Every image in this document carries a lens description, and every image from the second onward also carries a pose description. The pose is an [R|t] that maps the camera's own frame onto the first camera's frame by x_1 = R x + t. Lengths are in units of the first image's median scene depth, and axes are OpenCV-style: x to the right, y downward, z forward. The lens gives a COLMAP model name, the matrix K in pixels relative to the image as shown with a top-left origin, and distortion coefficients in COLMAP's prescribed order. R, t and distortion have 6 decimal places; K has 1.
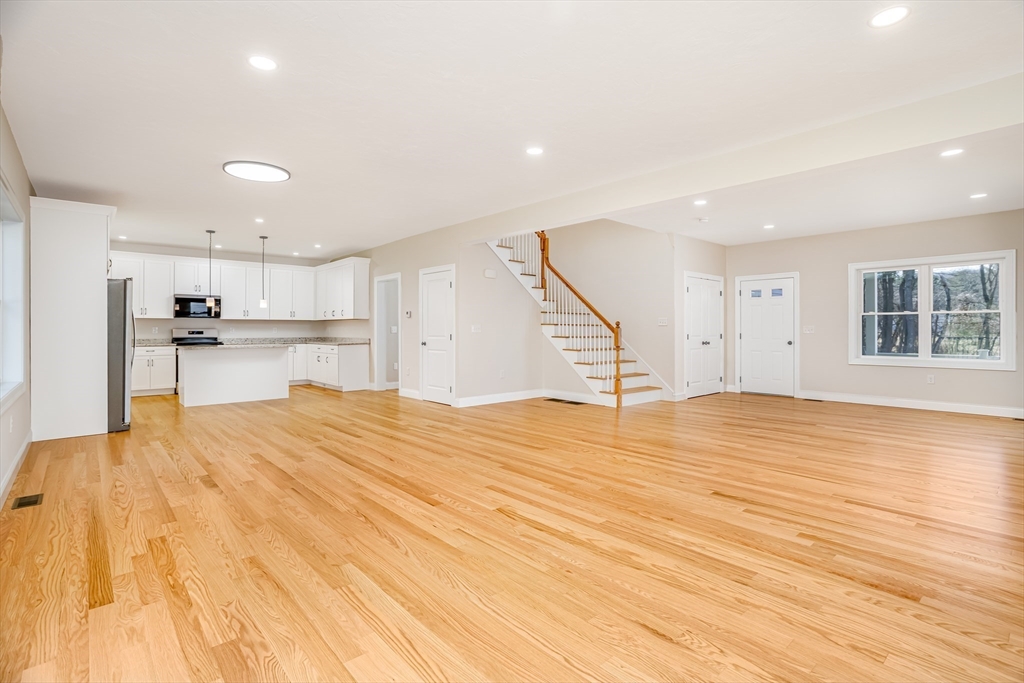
lens RADIAL K [[495.2, 0, 518.1], [0, 495.2, 337.2], [0, 0, 1]] dist [-0.036528, 0.008333]
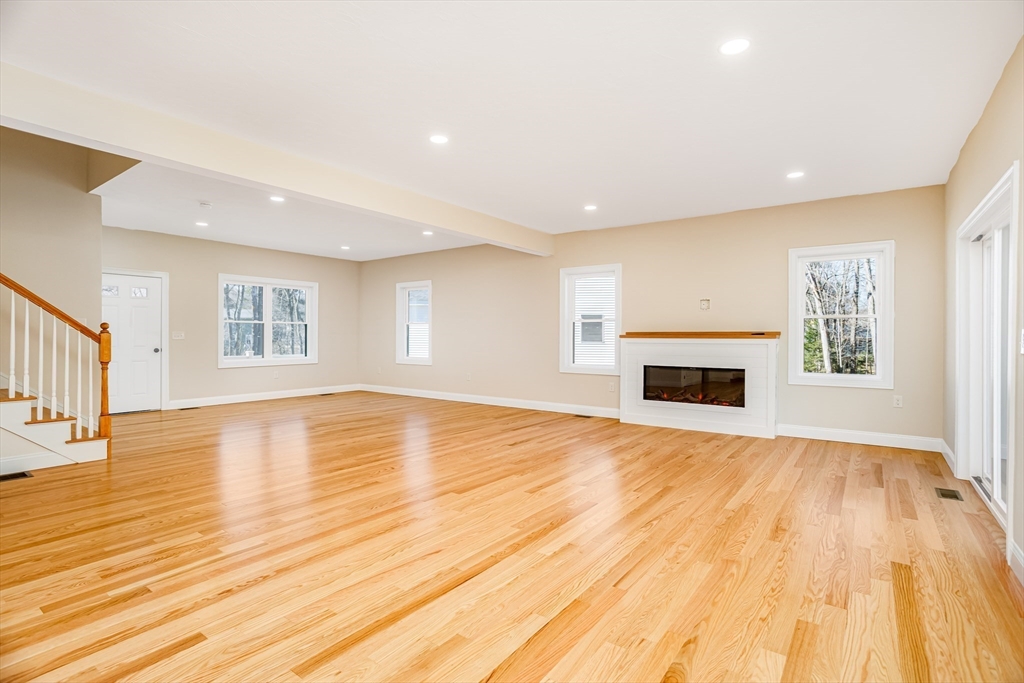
lens RADIAL K [[495.2, 0, 519.9], [0, 495.2, 340.8], [0, 0, 1]] dist [-0.036528, 0.008333]
pose [[-0.216637, -0.008192, 0.976218, -0.524564], [0.010793, 0.999884, 0.010786, -0.009104], [-0.976192, 0.012873, -0.216524, 0.624370]]
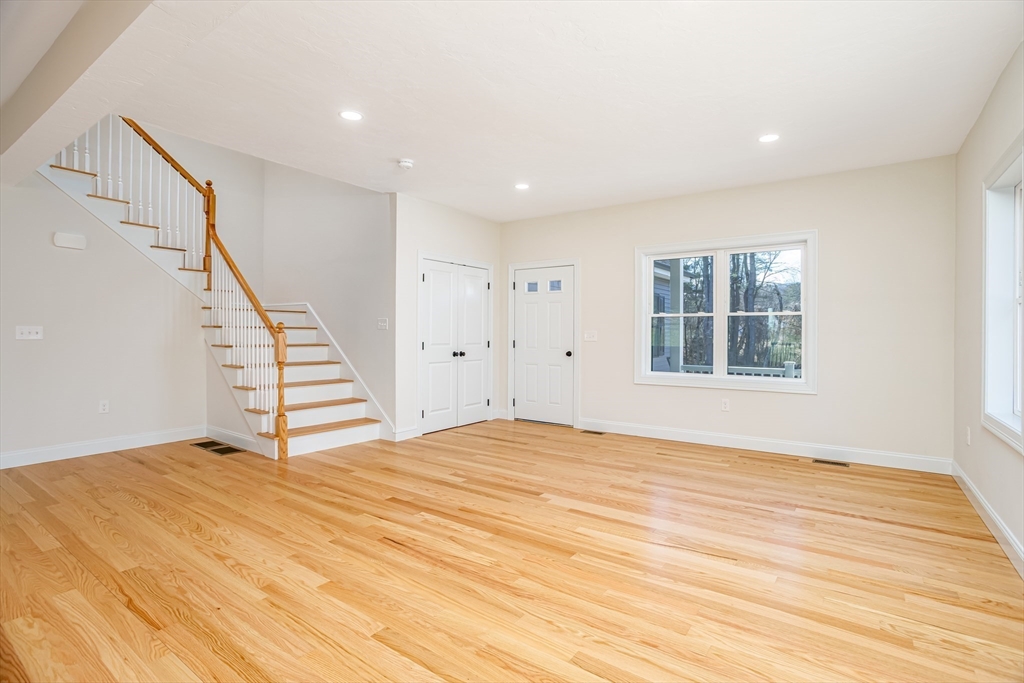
lens RADIAL K [[495.2, 0, 512.2], [0, 495.2, 337.0], [0, 0, 1]] dist [-0.036528, 0.008333]
pose [[0.976525, 0.002799, 0.215386, 0.354322], [-0.001302, 0.999974, -0.007091, -0.008618], [-0.215400, 0.006644, 0.976503, 0.327494]]
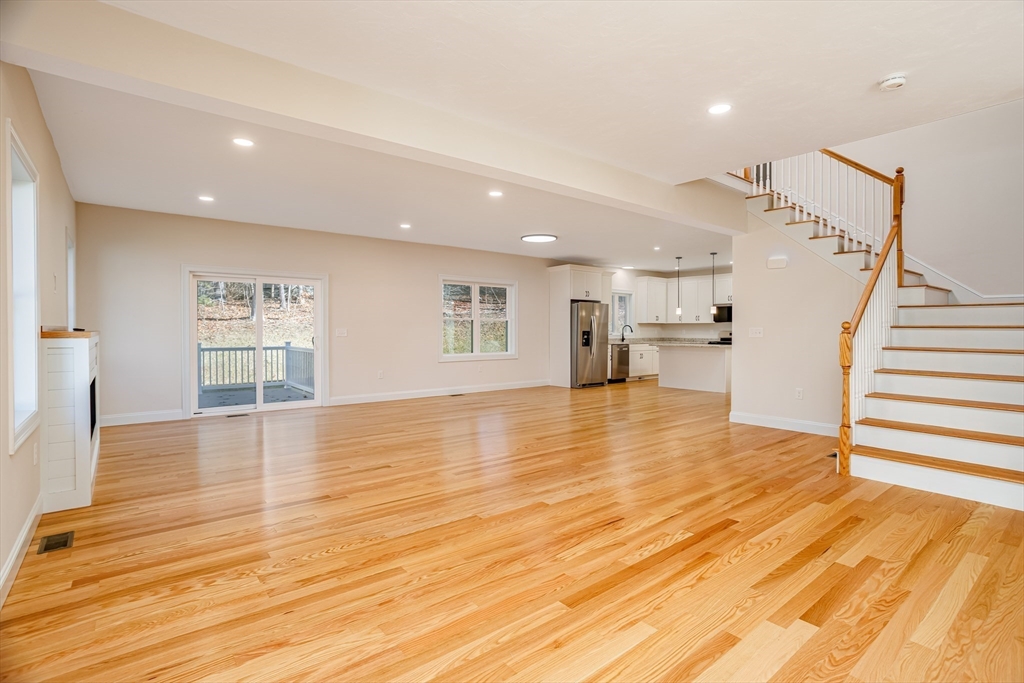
lens RADIAL K [[495.2, 0, 514.6], [0, 495.2, 335.5], [0, 0, 1]] dist [-0.036528, 0.008333]
pose [[-0.052053, 0.012836, -0.998562, 0.766974], [-0.017244, 0.999757, 0.013750, -0.016073], [0.998495, 0.017935, -0.051819, 0.651532]]
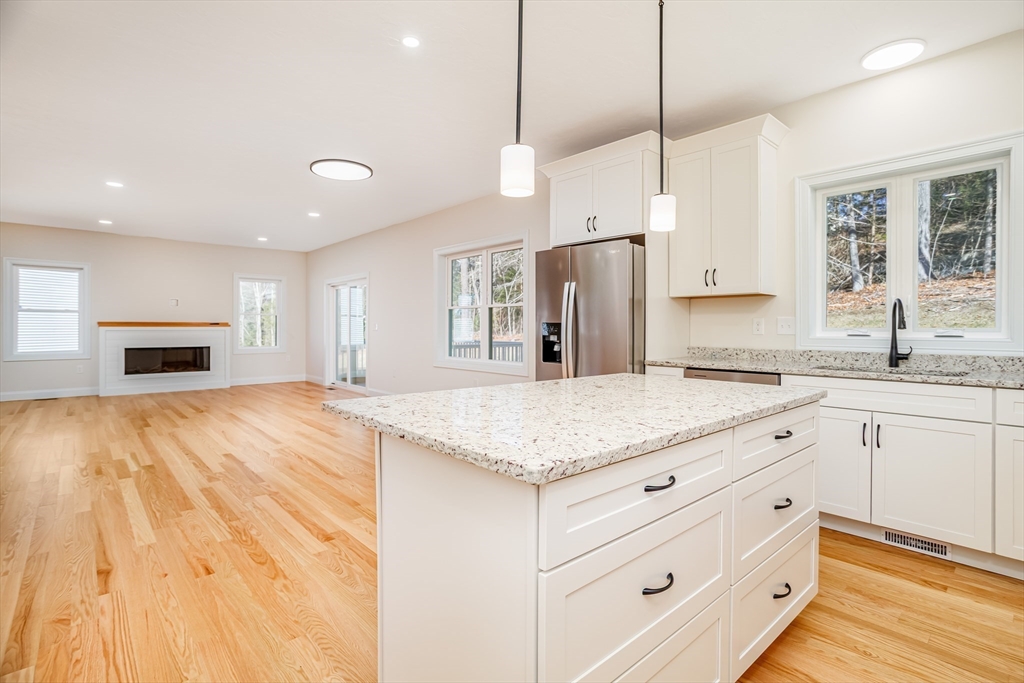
lens RADIAL K [[495.2, 0, 512.4], [0, 495.2, 334.7], [0, 0, 1]] dist [-0.036528, 0.008333]
pose [[-0.999994, -0.001614, 0.003032, -0.602058], [-0.001531, 0.999630, 0.027168, -0.015497], [-0.003074, 0.027163, -0.999626, 1.325619]]
